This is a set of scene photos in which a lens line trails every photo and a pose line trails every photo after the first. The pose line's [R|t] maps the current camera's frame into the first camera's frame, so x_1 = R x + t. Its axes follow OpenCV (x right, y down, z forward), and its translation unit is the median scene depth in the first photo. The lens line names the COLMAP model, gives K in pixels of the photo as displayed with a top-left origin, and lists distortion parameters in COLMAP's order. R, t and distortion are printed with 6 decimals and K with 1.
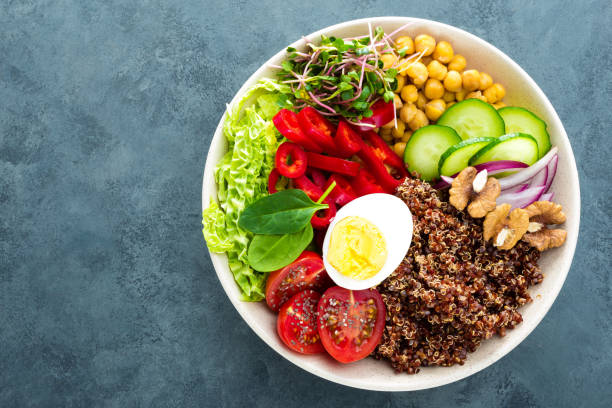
lens RADIAL K [[647.0, 0, 306.1], [0, 647.0, 206.8], [0, 0, 1]] dist [-0.008640, 0.000000]
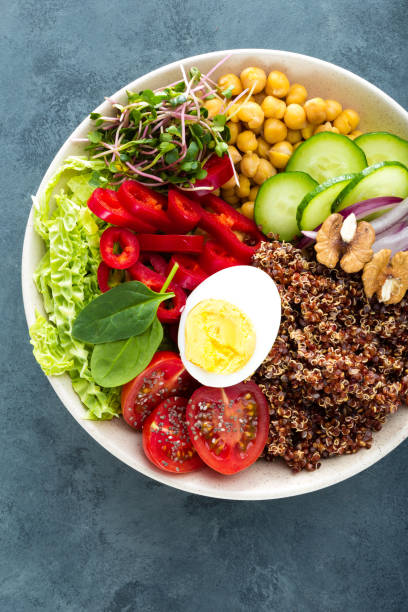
lens RADIAL K [[647.0, 0, 205.0], [0, 647.0, 312.0], [0, 0, 1]] dist [-0.008640, 0.000000]
pose [[0.980636, -0.195450, 0.012380, 0.056917], [0.194904, 0.980168, 0.035814, -0.000403], [-0.019135, -0.032708, 0.999282, 0.170859]]
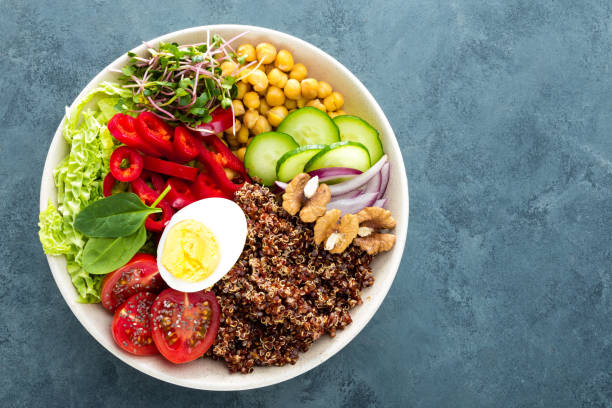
lens RADIAL K [[647.0, 0, 308.5], [0, 647.0, 206.4], [0, 0, 1]] dist [-0.008640, 0.000000]
pose [[0.997166, 0.009609, 0.074614, 0.185104], [-0.010190, 0.999921, 0.007408, -0.016167], [-0.074537, -0.008148, 0.997185, -0.032004]]
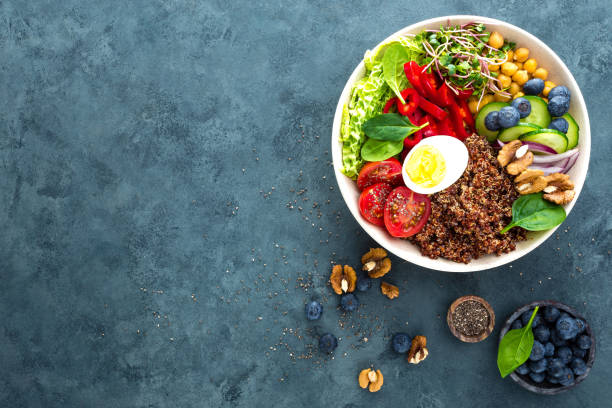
lens RADIAL K [[647.0, 0, 314.8], [0, 647.0, 213.6], [0, 0, 1]] dist [-0.008640, 0.000000]
pose [[0.942595, 0.330984, -0.044317, -0.061336], [-0.324125, 0.938740, 0.117091, 0.072780], [0.080357, -0.096005, 0.992132, -0.503481]]
